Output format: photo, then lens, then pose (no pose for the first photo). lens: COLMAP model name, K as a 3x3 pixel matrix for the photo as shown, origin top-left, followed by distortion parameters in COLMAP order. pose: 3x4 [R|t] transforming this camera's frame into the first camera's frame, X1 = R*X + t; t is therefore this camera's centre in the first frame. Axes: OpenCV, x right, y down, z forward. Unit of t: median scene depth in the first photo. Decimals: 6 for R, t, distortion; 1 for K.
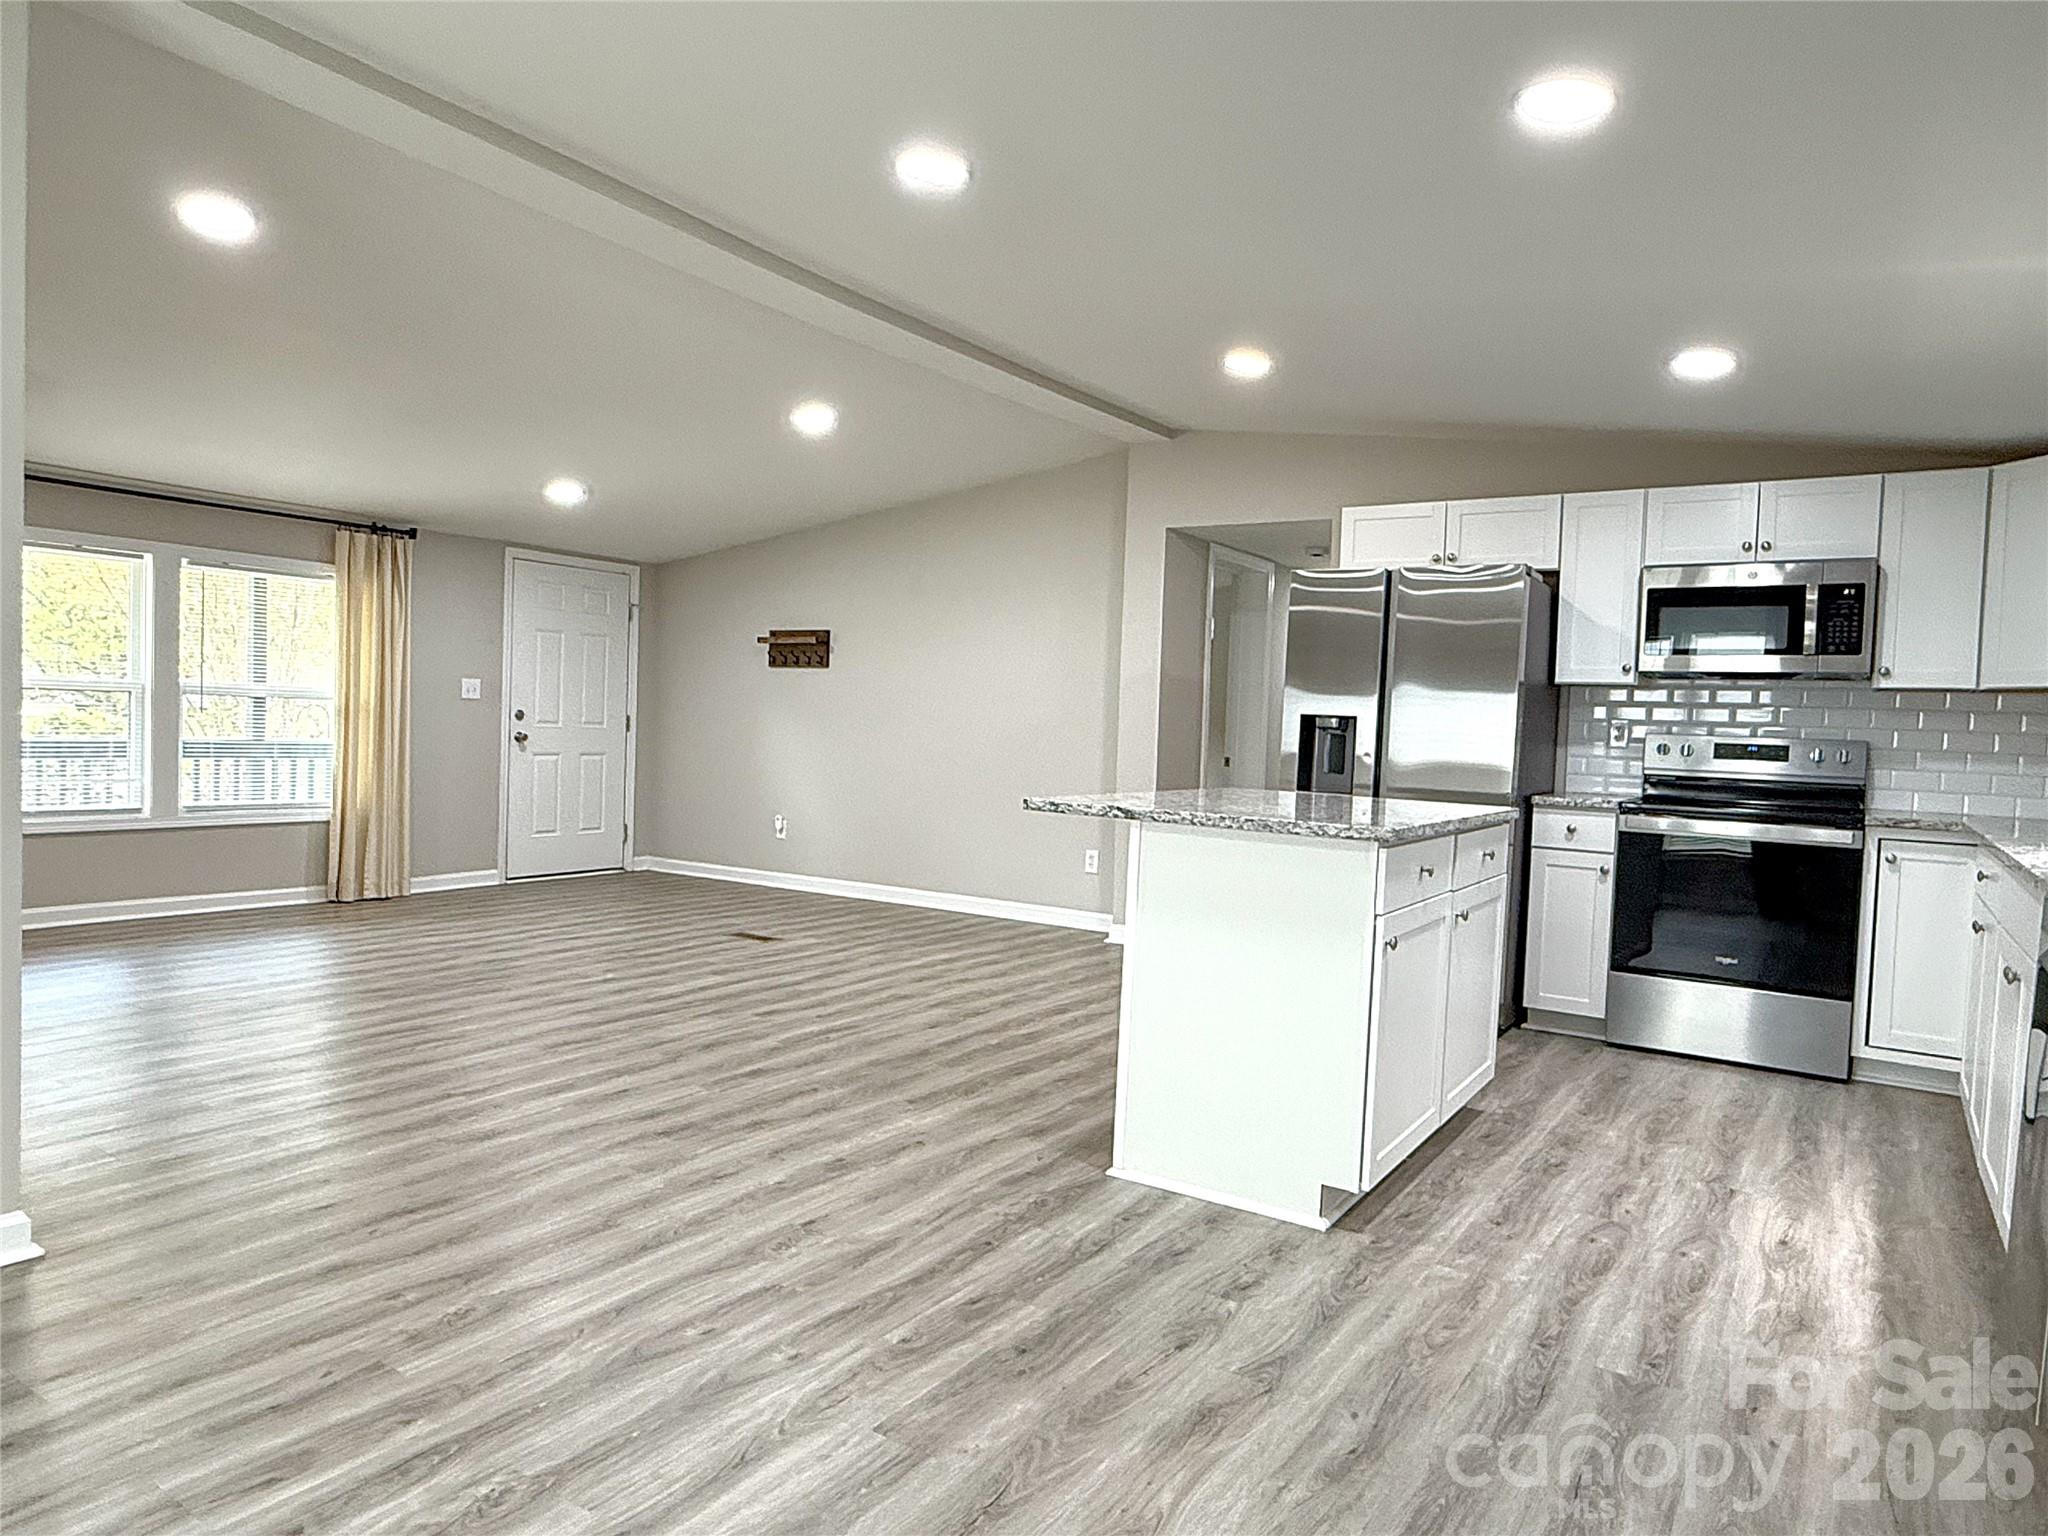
lens RADIAL K [[1287.6, 0, 1020.6], [0, 1287.6, 764.8], [0, 0, 1]] dist [-0.002072, 0.001534]
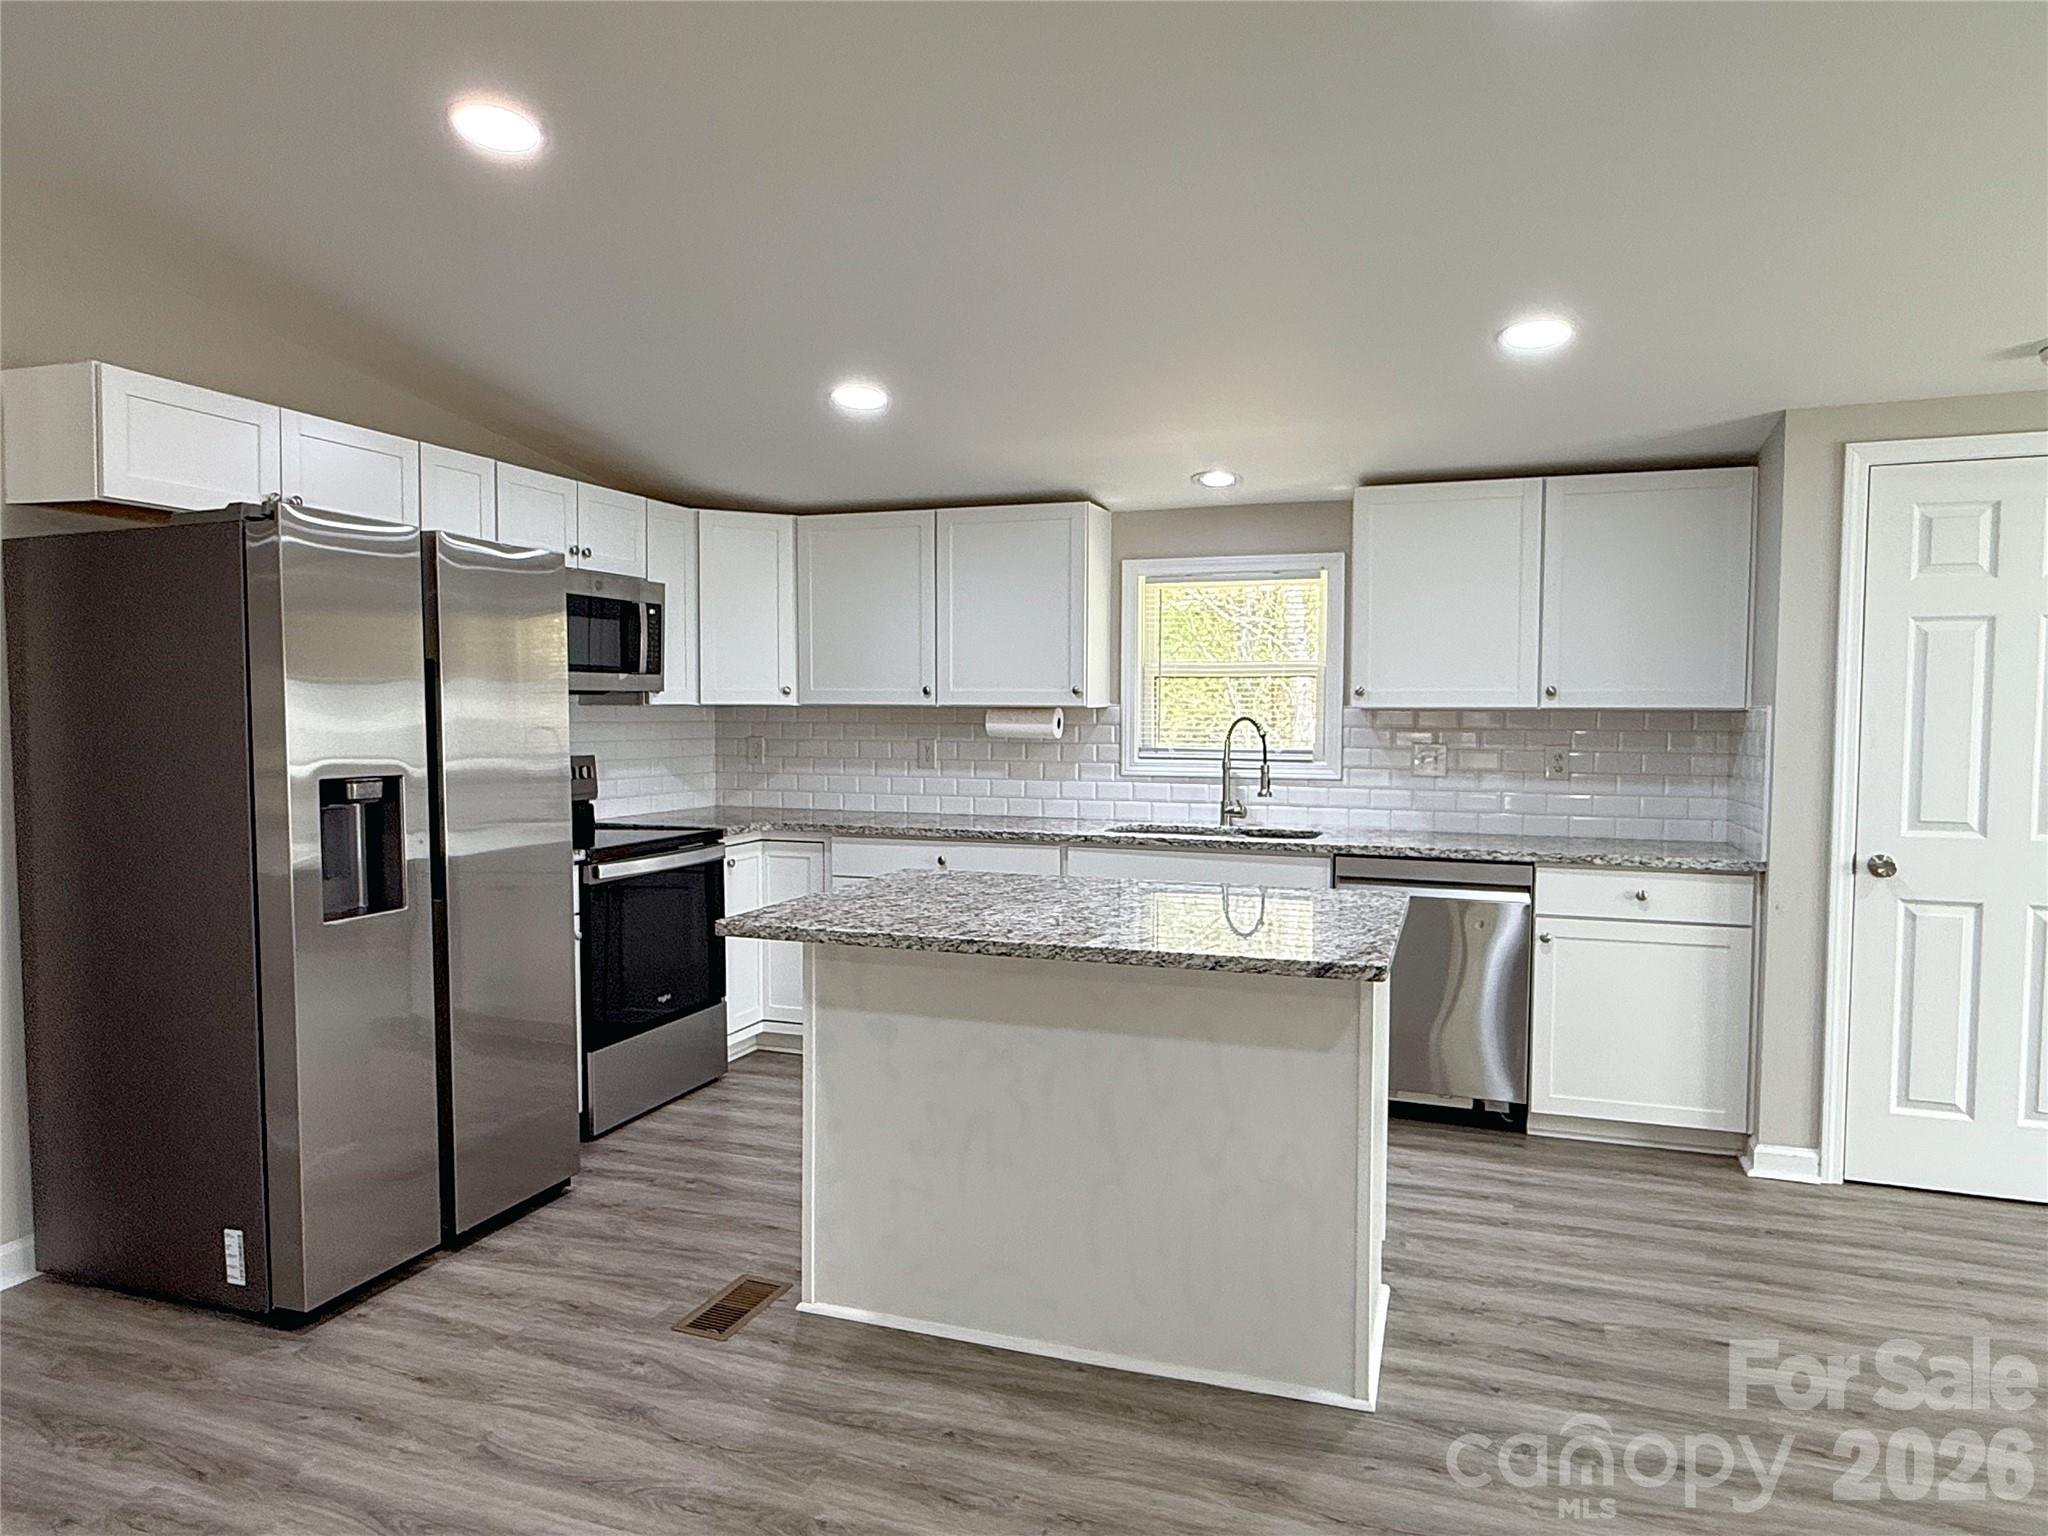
lens RADIAL K [[1287.6, 0, 1014.9], [0, 1287.6, 774.2], [0, 0, 1]] dist [-0.002072, 0.001534]
pose [[-0.231052, -0.090210, 0.968750, -0.406148], [0.021437, 0.994979, 0.097765, -0.097227], [-0.972705, 0.043356, -0.227958, 0.932329]]
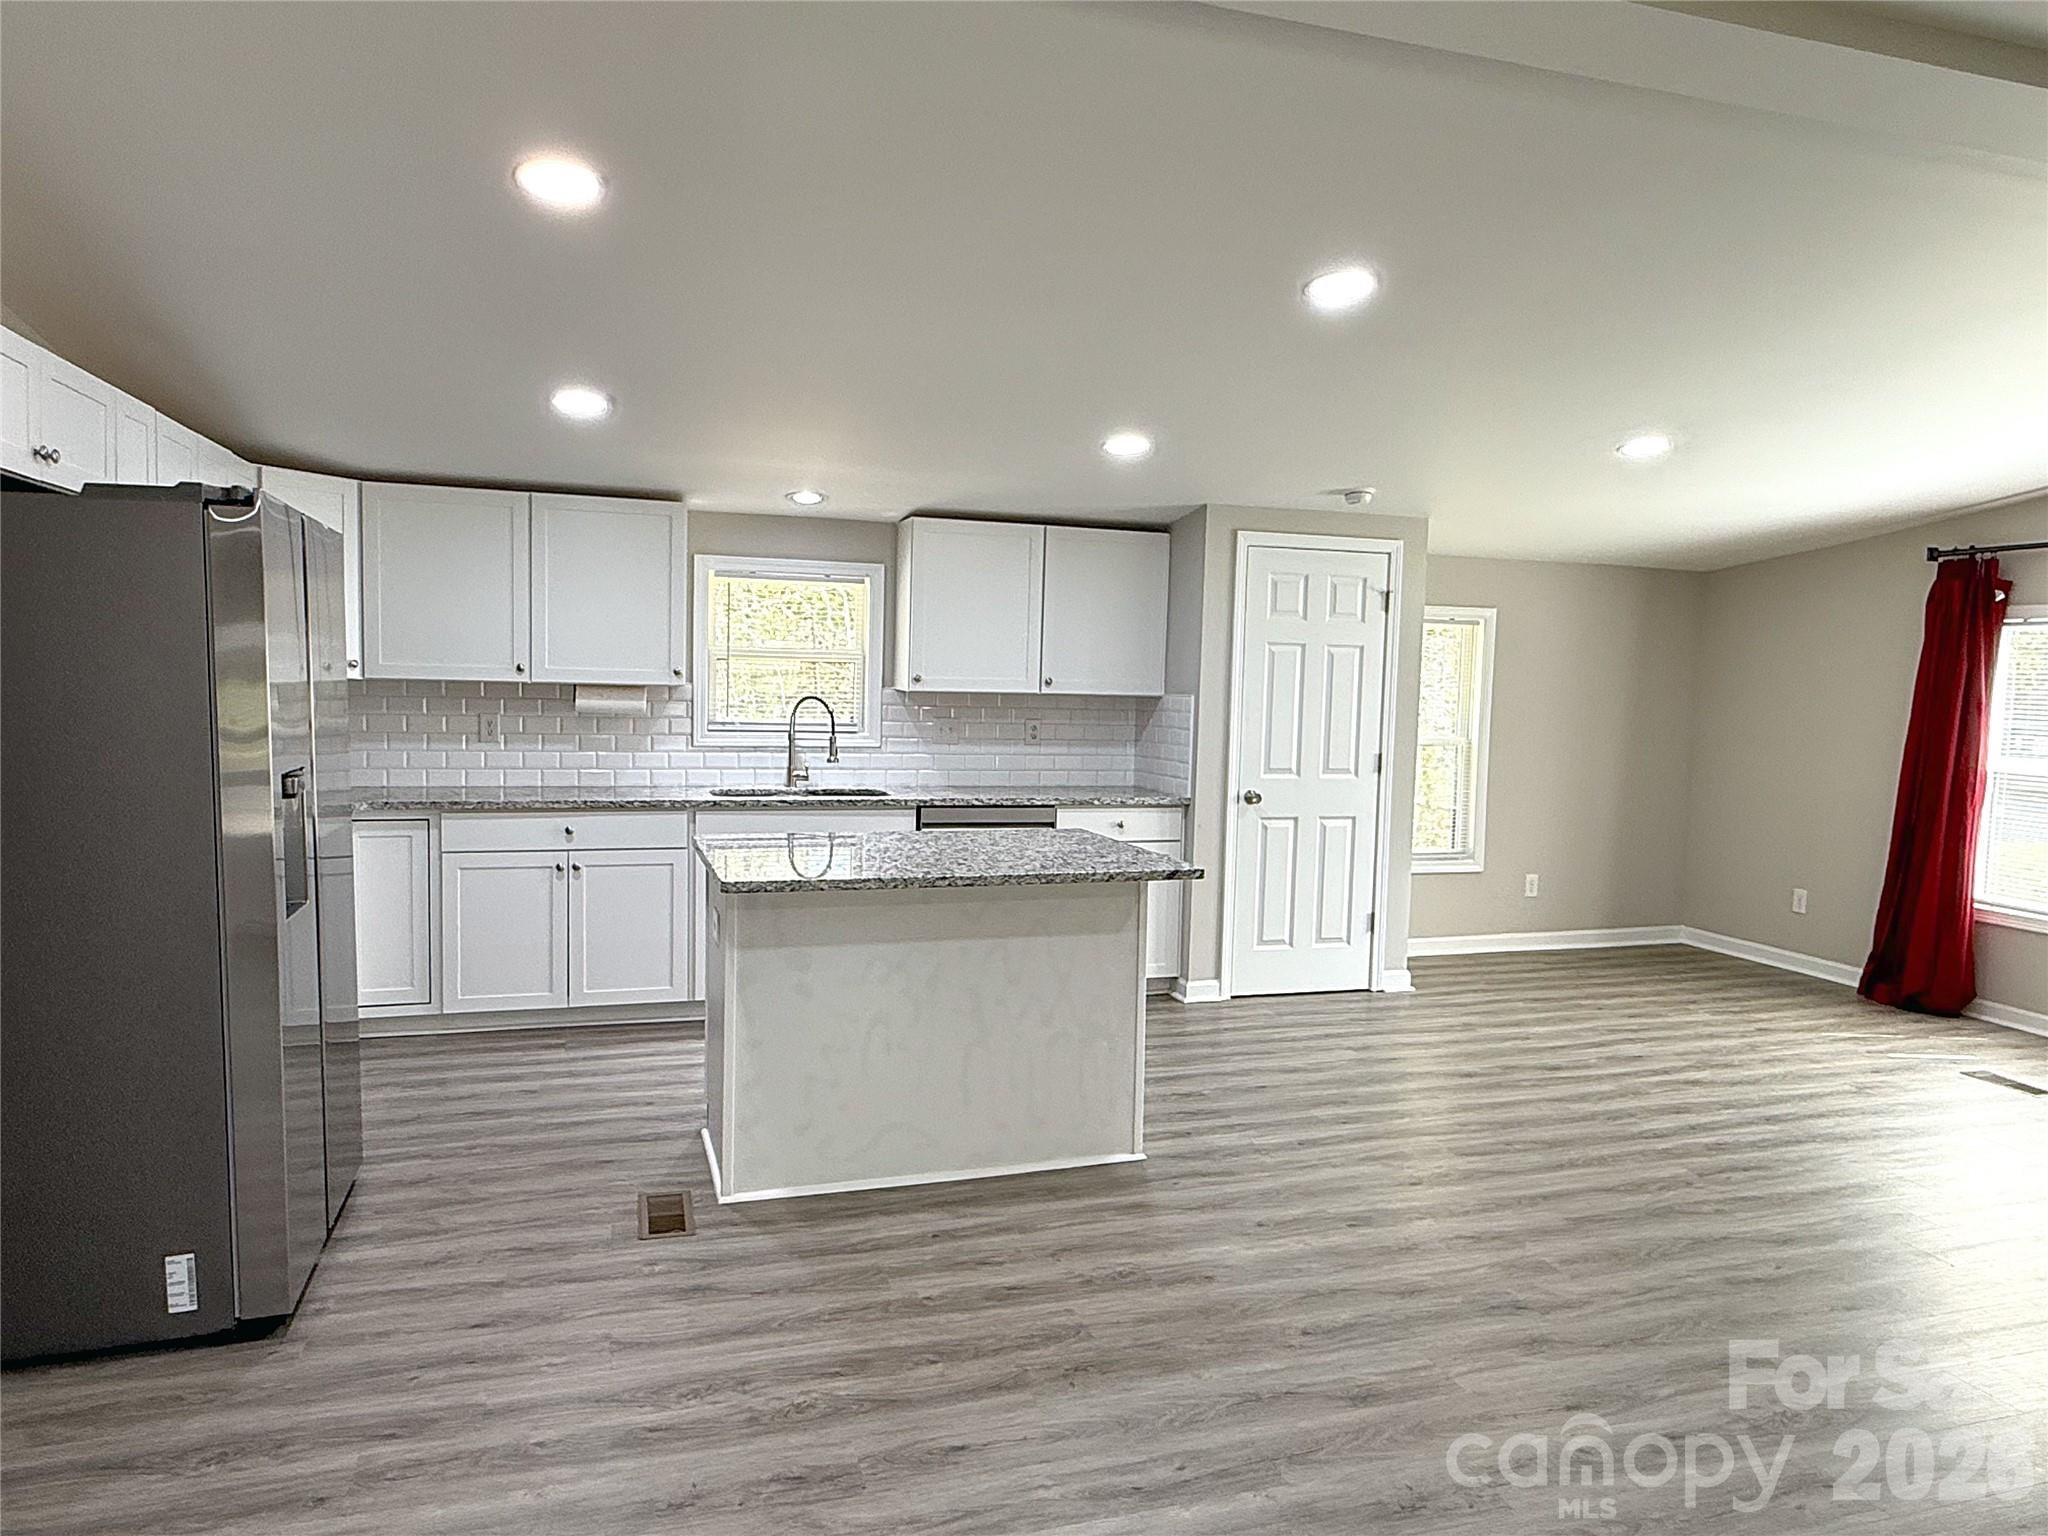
lens RADIAL K [[1287.6, 0, 1018.8], [0, 1287.6, 769.1], [0, 0, 1]] dist [-0.002072, 0.001534]
pose [[-0.776372, -0.104508, 0.621550, -0.374804], [-0.033447, 0.991599, 0.124950, -0.129391], [-0.629387, 0.076219, -0.773345, 1.347352]]
